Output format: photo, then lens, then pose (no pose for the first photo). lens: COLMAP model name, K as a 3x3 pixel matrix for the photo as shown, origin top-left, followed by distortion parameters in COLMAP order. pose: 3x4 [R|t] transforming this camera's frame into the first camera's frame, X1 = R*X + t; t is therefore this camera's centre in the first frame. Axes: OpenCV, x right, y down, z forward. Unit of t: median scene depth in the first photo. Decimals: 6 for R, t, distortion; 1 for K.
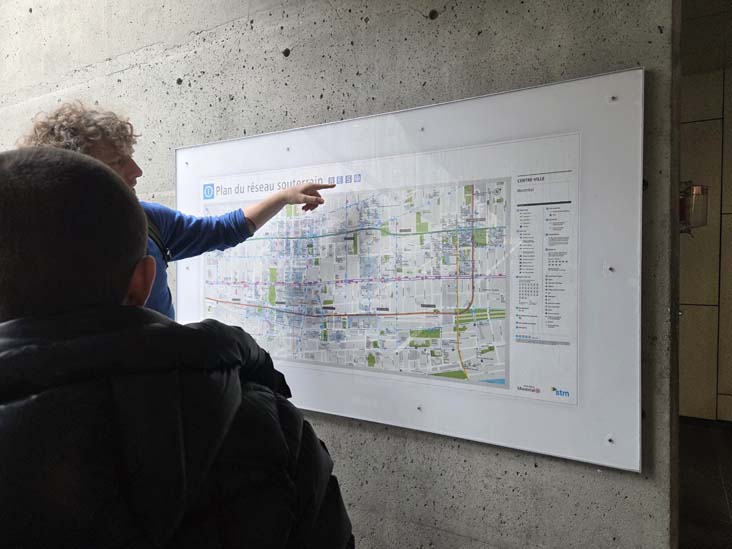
lens RADIAL K [[502.1, 0, 366.0], [0, 502.1, 274.5], [0, 0, 1]] dist [0.027150, -0.001786]
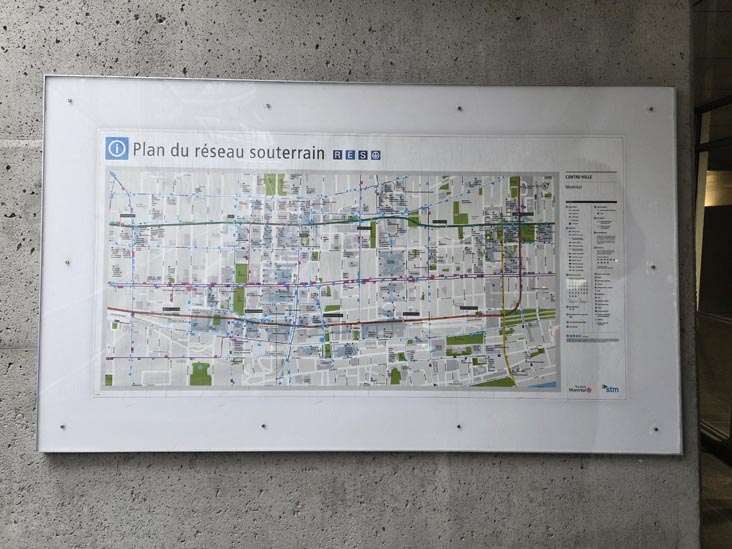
lens RADIAL K [[502.1, 0, 366.0], [0, 502.1, 274.5], [0, 0, 1]] dist [0.027150, -0.001786]
pose [[0.852936, 0.014076, 0.521826, -0.487954], [0.001381, 0.999572, -0.029220, 0.028958], [-0.522014, 0.025644, 0.852552, 0.335768]]
